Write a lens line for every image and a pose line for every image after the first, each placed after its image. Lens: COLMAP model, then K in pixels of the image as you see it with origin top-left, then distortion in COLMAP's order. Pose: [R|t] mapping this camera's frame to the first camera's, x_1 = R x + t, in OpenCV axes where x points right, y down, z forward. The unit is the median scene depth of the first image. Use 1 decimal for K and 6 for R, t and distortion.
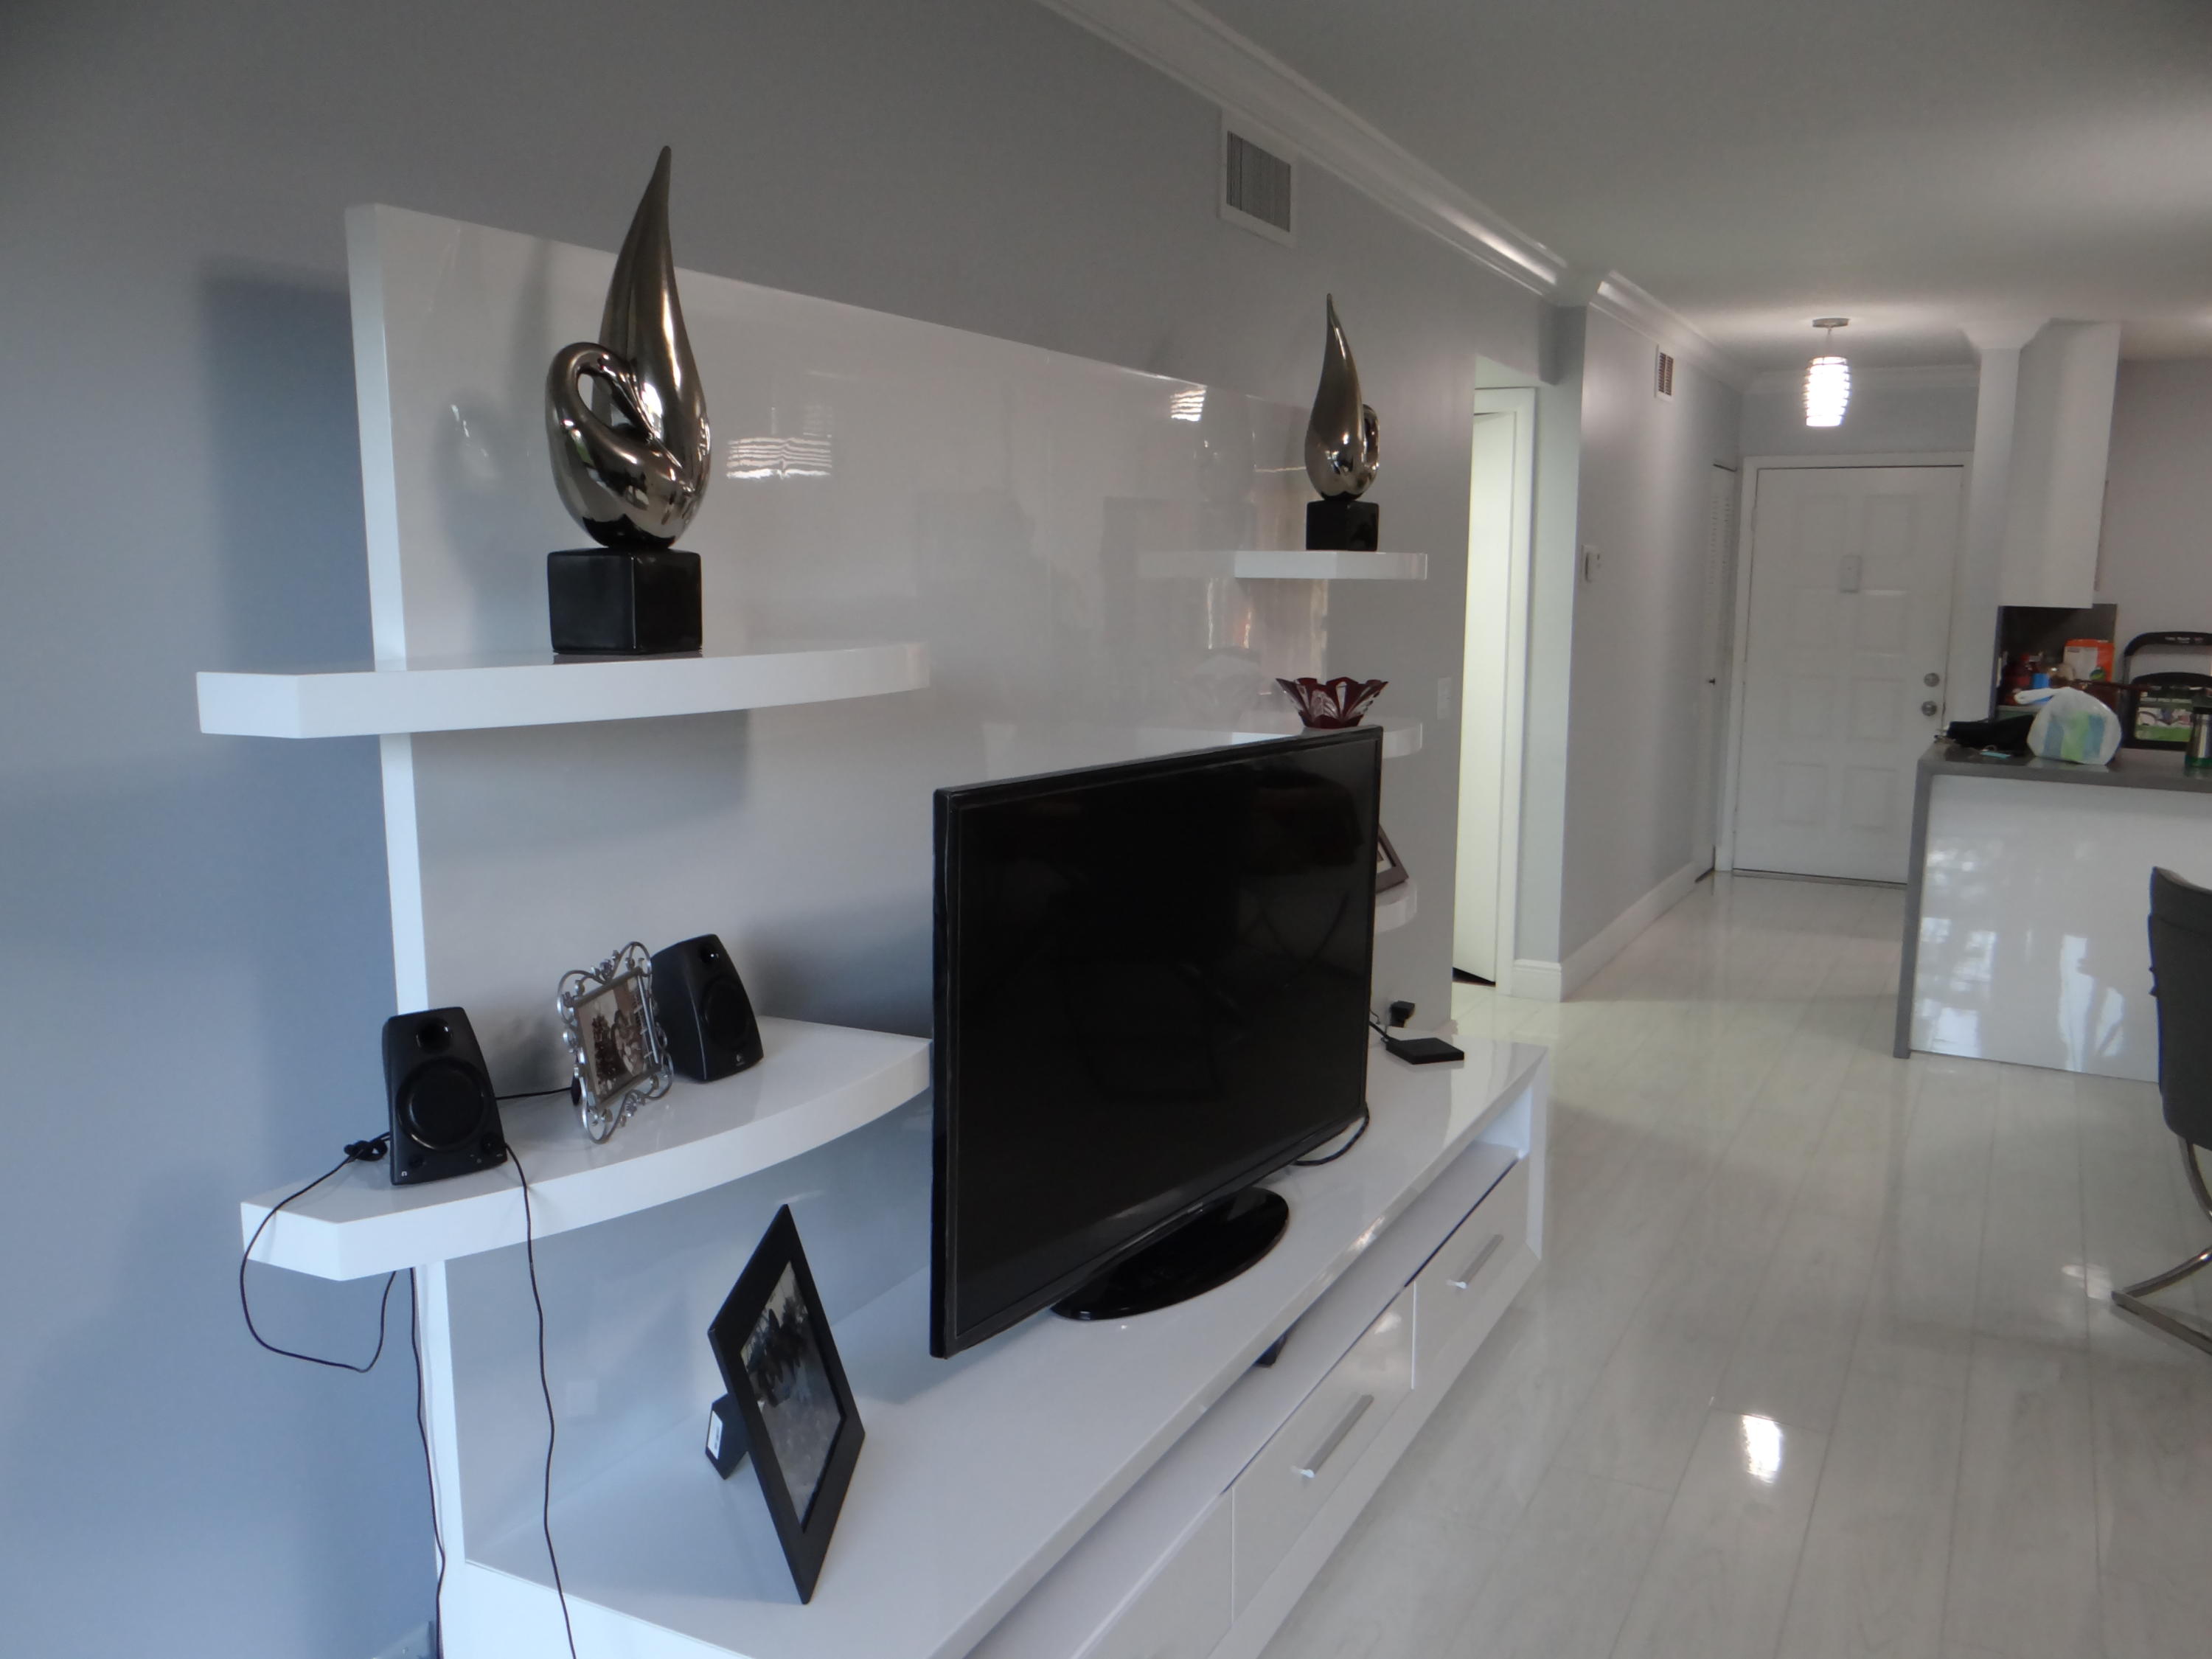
lens RADIAL K [[1755.6, 0, 1052.7], [0, 1755.6, 831.9], [0, 0, 1]] dist [-0.043022, 0.055054]
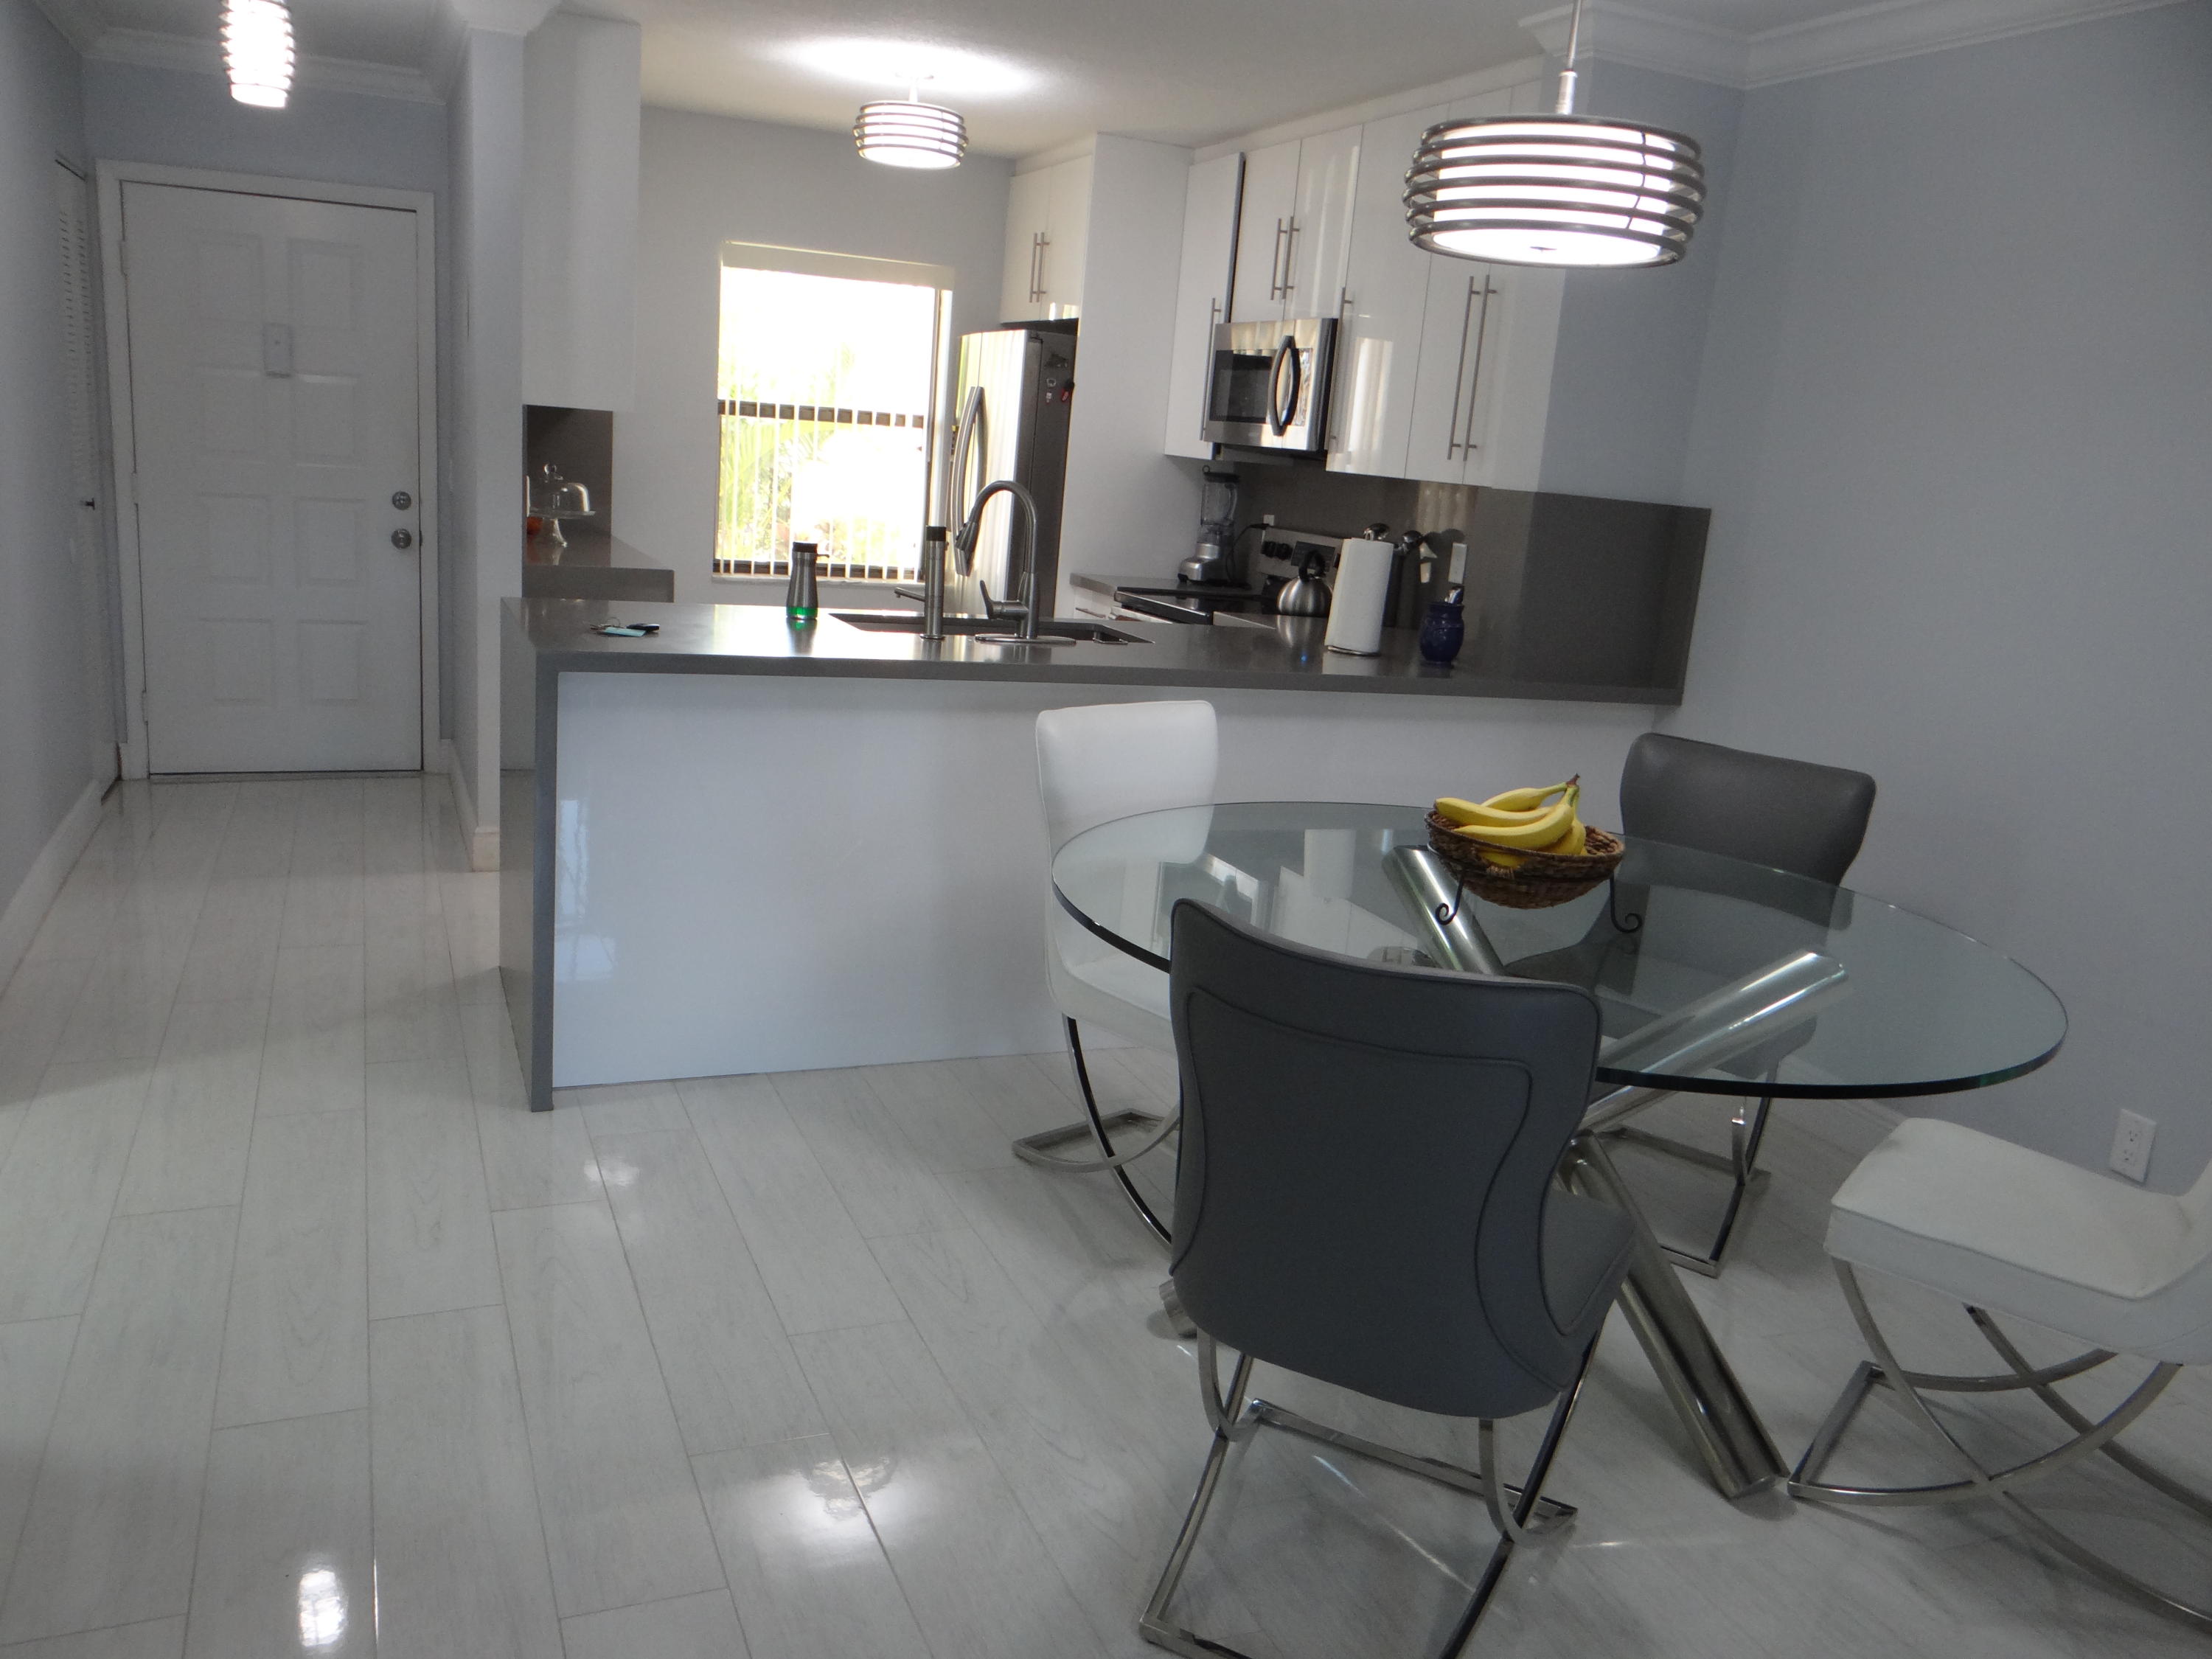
lens RADIAL K [[1775.0, 0, 1103.8], [0, 1775.0, 802.9], [0, 0, 1]] dist [0.002480, 0.006982]
pose [[0.616079, -0.131142, 0.776690, 0.097157], [0.057628, 0.990905, 0.121601, -0.042320], [-0.785573, -0.030156, 0.618034, 0.354603]]
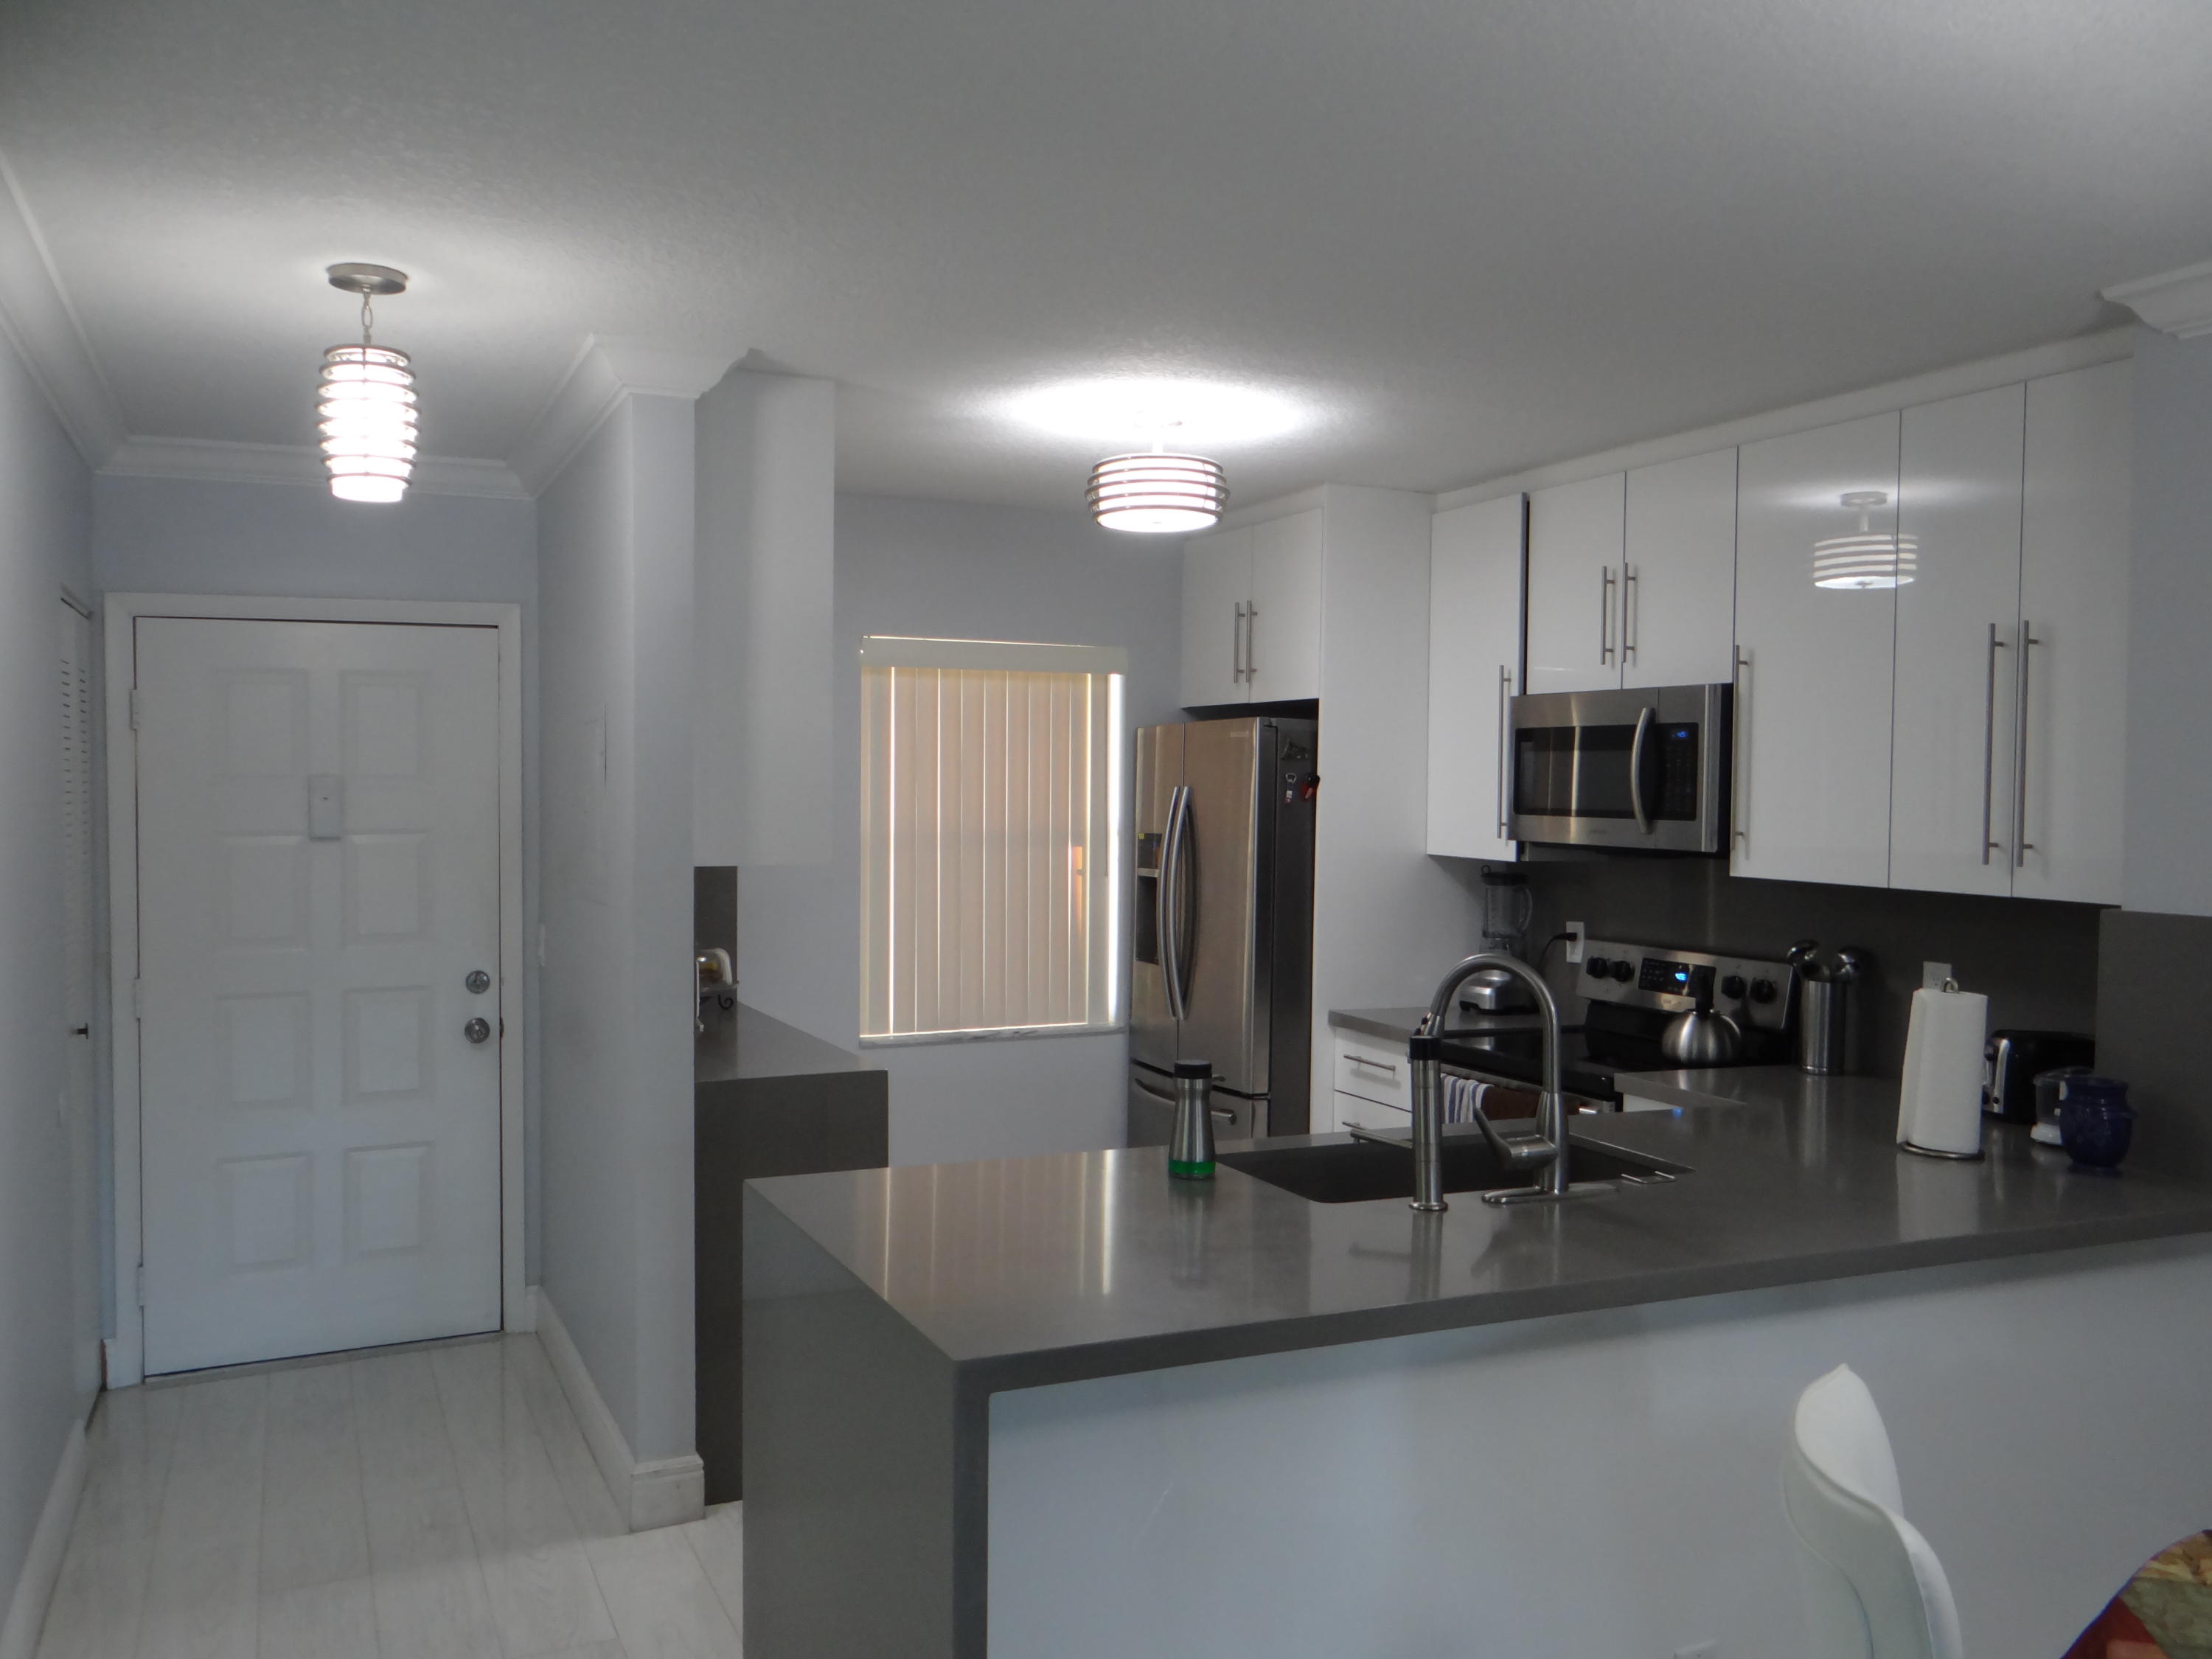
lens RADIAL K [[1760.2, 0, 1099.5], [0, 1760.2, 801.8], [0, 0, 1]] dist [-0.000094, -0.005913]
pose [[0.586829, -0.021602, 0.809423, 0.184428], [0.128854, 0.989397, -0.067014, -0.101804], [-0.799393, 0.143623, 0.583390, 0.597147]]
